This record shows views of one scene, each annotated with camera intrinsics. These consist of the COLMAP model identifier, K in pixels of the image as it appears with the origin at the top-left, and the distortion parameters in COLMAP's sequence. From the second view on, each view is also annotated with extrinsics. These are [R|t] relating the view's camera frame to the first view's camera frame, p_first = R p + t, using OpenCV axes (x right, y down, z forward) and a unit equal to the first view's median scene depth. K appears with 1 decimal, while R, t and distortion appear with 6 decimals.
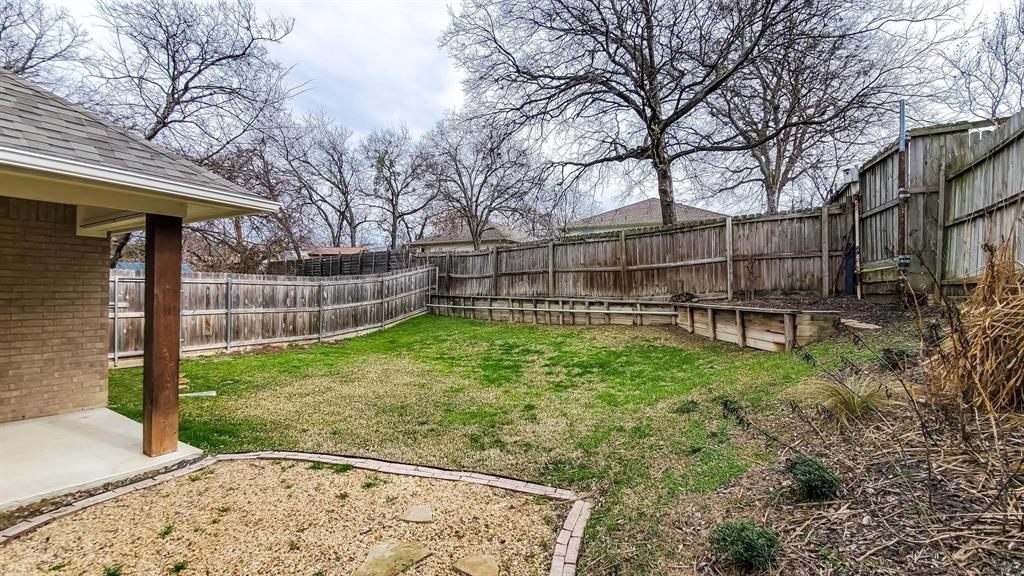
lens RADIAL K [[403.9, 0, 513.2], [0, 403.9, 293.4], [0, 0, 1]] dist [0.000459, -0.000158]
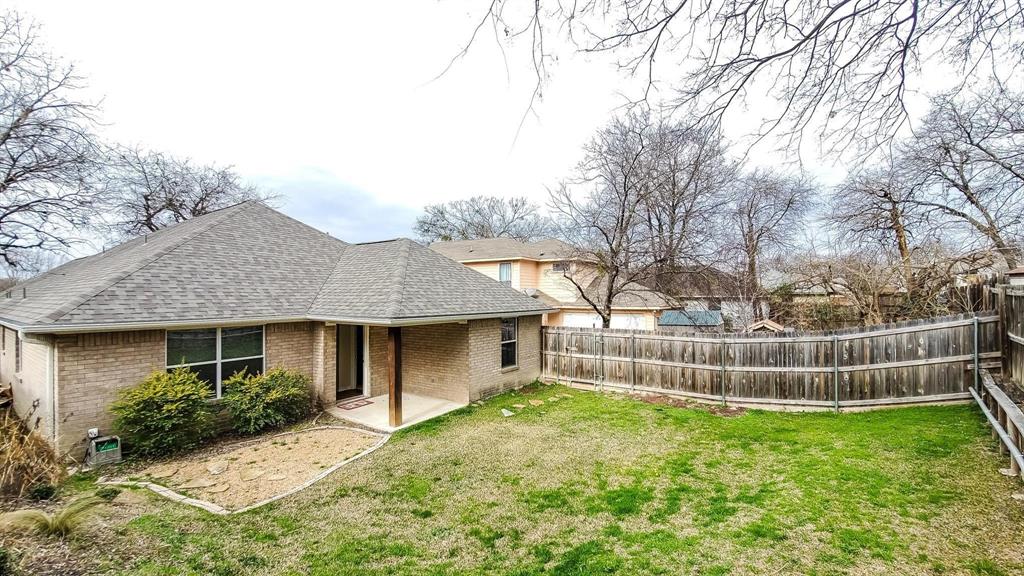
lens RADIAL K [[403.9, 0, 513.2], [0, 403.9, 293.4], [0, 0, 1]] dist [0.000459, -0.000158]
pose [[-0.077750, -0.031274, -0.996482, 0.493282], [-0.005728, 0.999505, -0.030922, -0.105048], [0.996956, 0.003303, -0.077891, 0.636087]]
